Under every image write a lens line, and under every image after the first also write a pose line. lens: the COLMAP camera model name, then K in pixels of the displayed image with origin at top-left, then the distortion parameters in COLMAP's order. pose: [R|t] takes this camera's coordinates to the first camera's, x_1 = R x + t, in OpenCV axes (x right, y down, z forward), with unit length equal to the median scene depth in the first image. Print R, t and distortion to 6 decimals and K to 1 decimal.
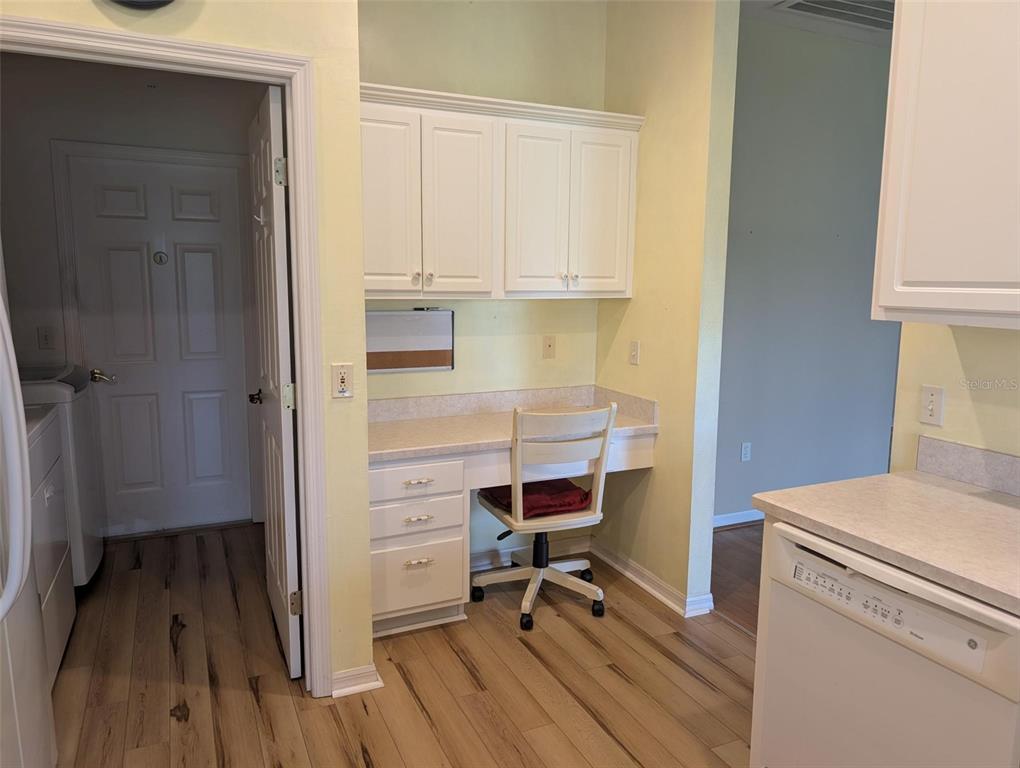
lens RADIAL K [[729.2, 0, 526.6], [0, 729.2, 380.7], [0, 0, 1]] dist [0.003882, -0.000968]
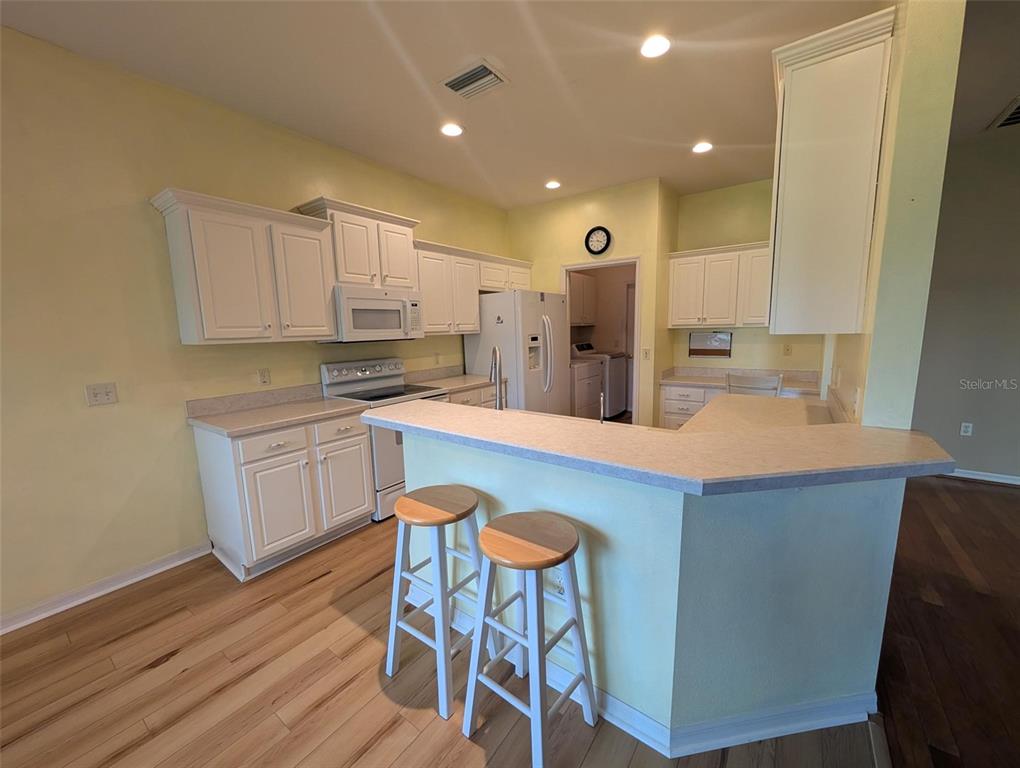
lens RADIAL K [[397.0, 0, 510.1], [0, 397.0, 386.1], [0, 0, 1]] dist [-0.000572, -0.000073]
pose [[0.471866, 0.107204, -0.875128, 0.778488], [-0.095724, 0.992942, 0.070023, 0.060252], [0.876458, 0.050729, 0.478798, -0.263883]]
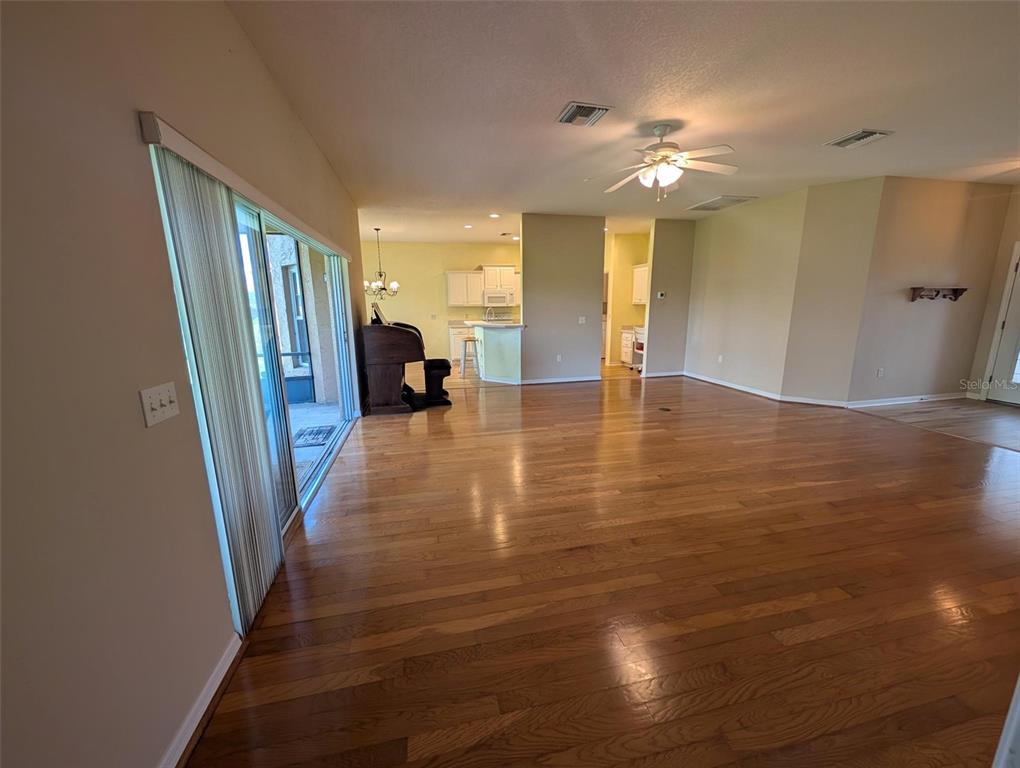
lens RADIAL K [[397.0, 0, 510.1], [0, 397.0, 386.1], [0, 0, 1]] dist [-0.000572, -0.000073]
pose [[-0.231667, 0.187661, -0.954523, 2.794496], [-0.129429, 0.966547, 0.221438, -0.052389], [0.964147, 0.174843, -0.199628, 0.751221]]
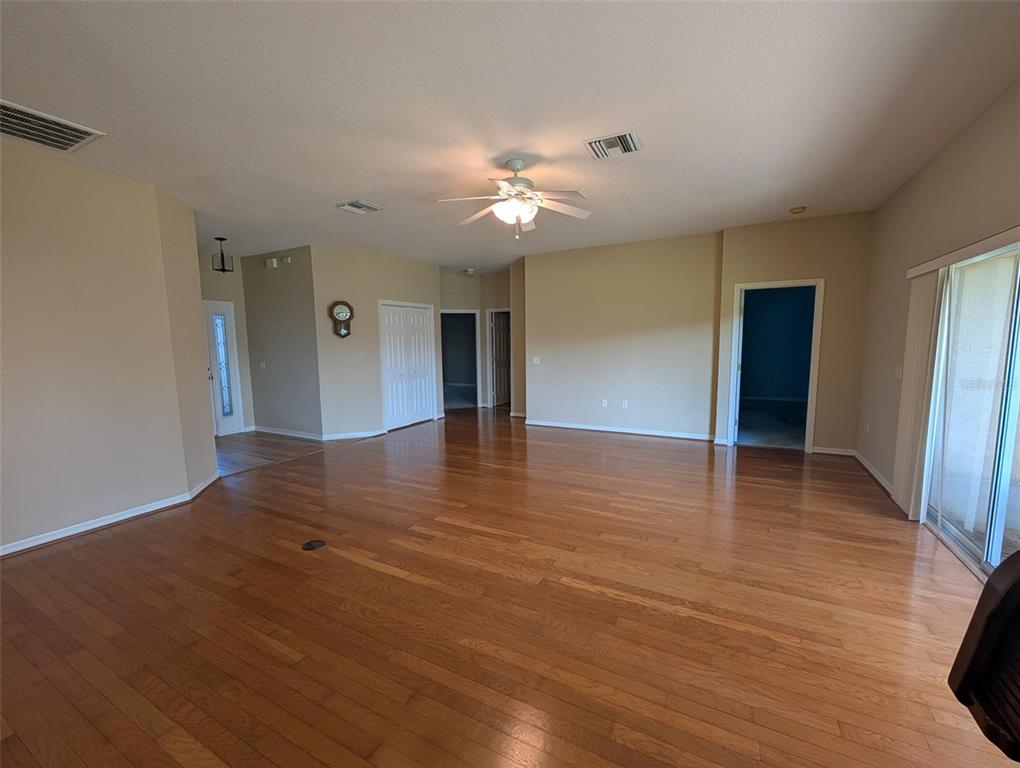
lens RADIAL K [[423.3, 0, 509.3], [0, 423.3, 389.7], [0, 0, 1]] dist [-0.000786, -0.000171]
pose [[0.810172, -0.093033, 0.578763, 0.853323], [0.108098, 0.994104, 0.008477, 0.017289], [-0.576139, 0.055695, 0.815452, -0.022507]]
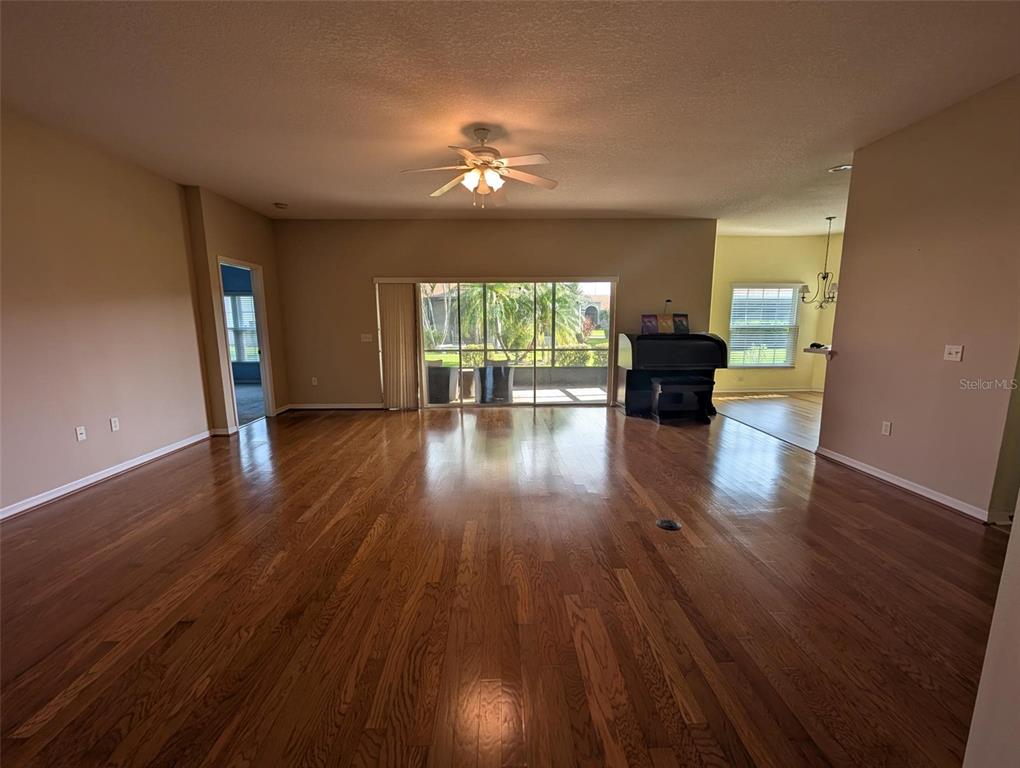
lens RADIAL K [[423.3, 0, 509.3], [0, 423.3, 389.7], [0, 0, 1]] dist [-0.000786, -0.000171]
pose [[-0.910462, -0.073352, 0.407036, 0.983977], [0.052501, 0.955689, 0.289658, -0.222516], [-0.410247, 0.285092, -0.866268, 1.919035]]
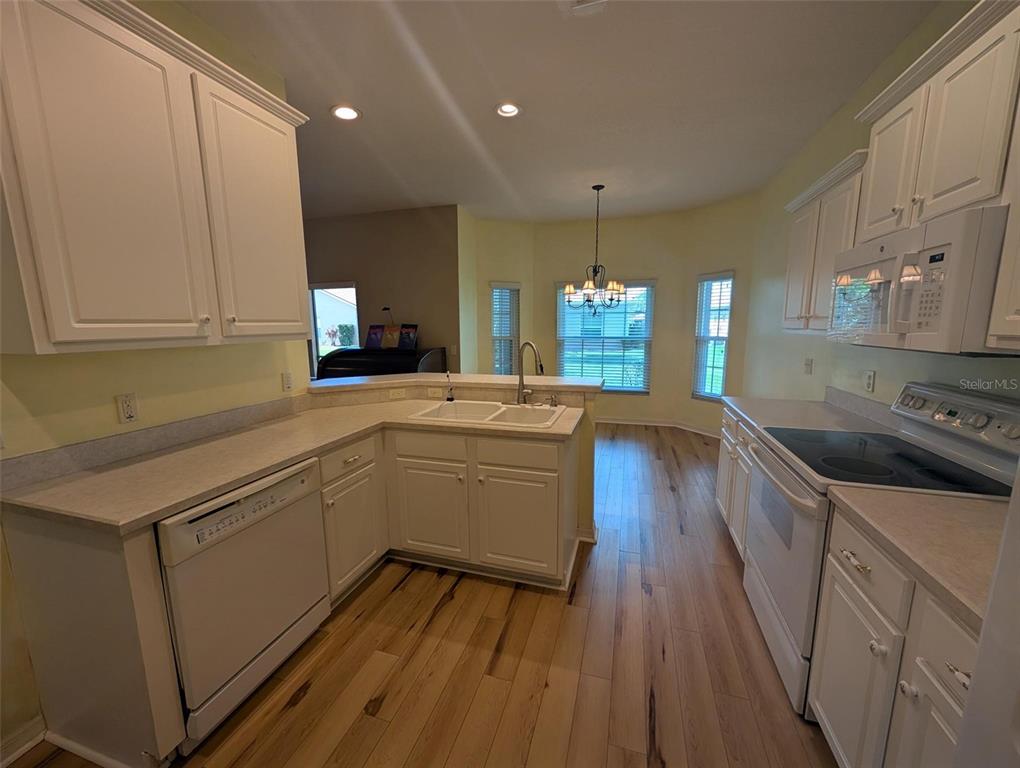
lens RADIAL K [[397.0, 0, 510.1], [0, 397.0, 386.1], [0, 0, 1]] dist [-0.000572, -0.000073]
pose [[-0.733642, -0.111940, 0.670253, -0.283519], [0.095243, 0.959664, 0.264525, -0.080531], [-0.672828, 0.257903, -0.693389, 0.594442]]
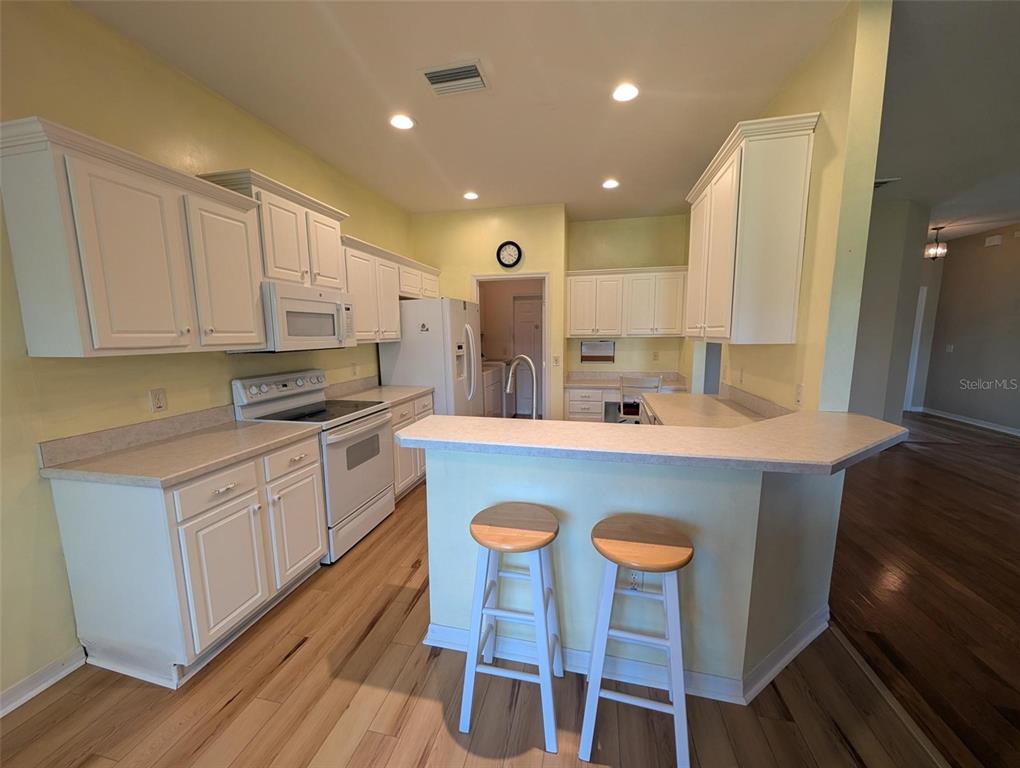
lens RADIAL K [[386.5, 0, 508.2], [0, 386.5, 385.6], [0, 0, 1]] dist [-0.000681, -0.000060]
pose [[0.779766, 0.065191, -0.622668, 0.573829], [-0.068557, 0.997474, 0.018577, 0.080784], [0.622306, 0.028202, 0.782266, -0.464600]]
